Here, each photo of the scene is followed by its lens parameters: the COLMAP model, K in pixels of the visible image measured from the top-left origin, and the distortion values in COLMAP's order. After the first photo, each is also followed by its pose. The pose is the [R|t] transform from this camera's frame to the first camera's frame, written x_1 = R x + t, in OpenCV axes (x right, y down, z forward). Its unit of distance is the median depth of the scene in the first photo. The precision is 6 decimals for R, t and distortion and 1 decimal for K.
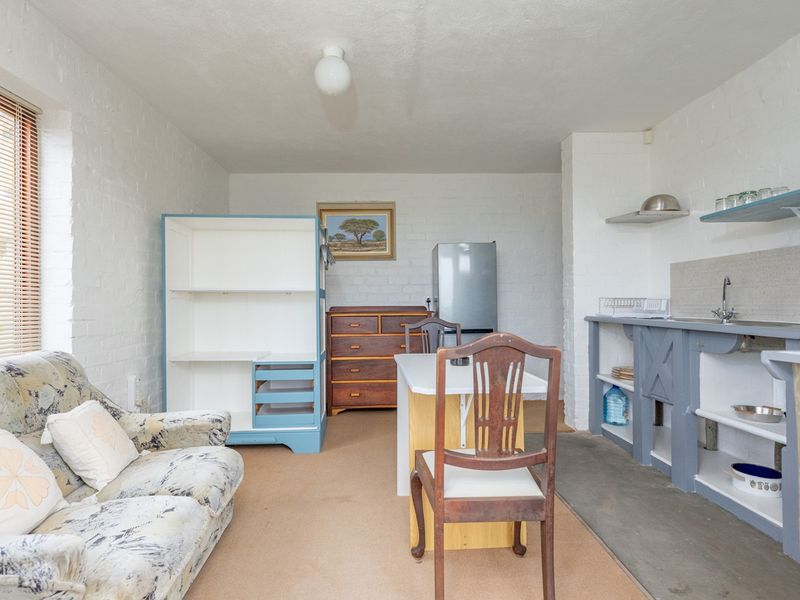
lens RADIAL K [[438.5, 0, 400.0], [0, 438.5, 300.0], [0, 0, 1]] dist [0.001907, 0.000386]
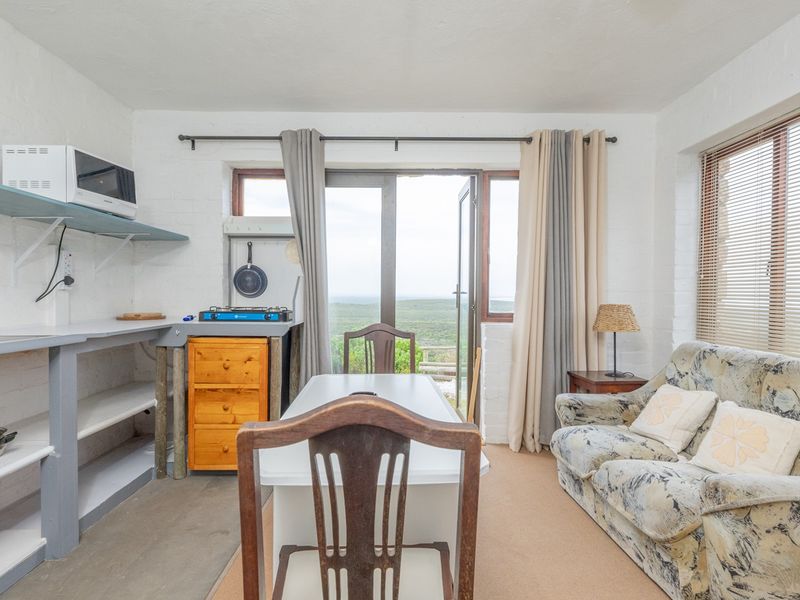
lens RADIAL K [[438.5, 0, 400.0], [0, 438.5, 300.0], [0, 0, 1]] dist [0.001907, 0.000386]
pose [[-0.999425, -0.007029, 0.033156, 0.056528], [-0.007026, 0.999975, 0.000216, -0.015450], [-0.033157, -0.000017, -0.999450, 1.316830]]
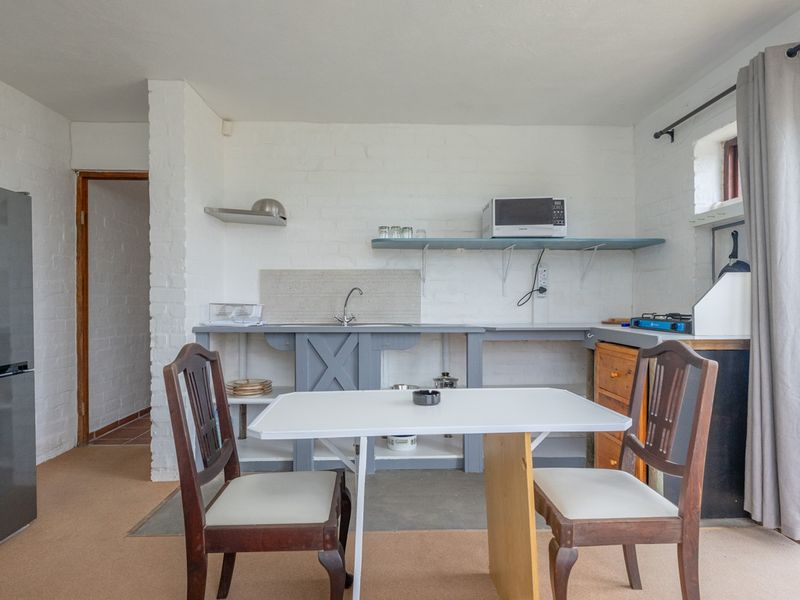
lens RADIAL K [[438.5, 0, 400.0], [0, 438.5, 300.0], [0, 0, 1]] dist [0.001907, 0.000386]
pose [[0.000445, 0.001397, 0.999999, -0.443106], [-0.009557, 0.999953, -0.001393, -0.017836], [-0.999954, -0.009556, 0.000459, 0.807527]]
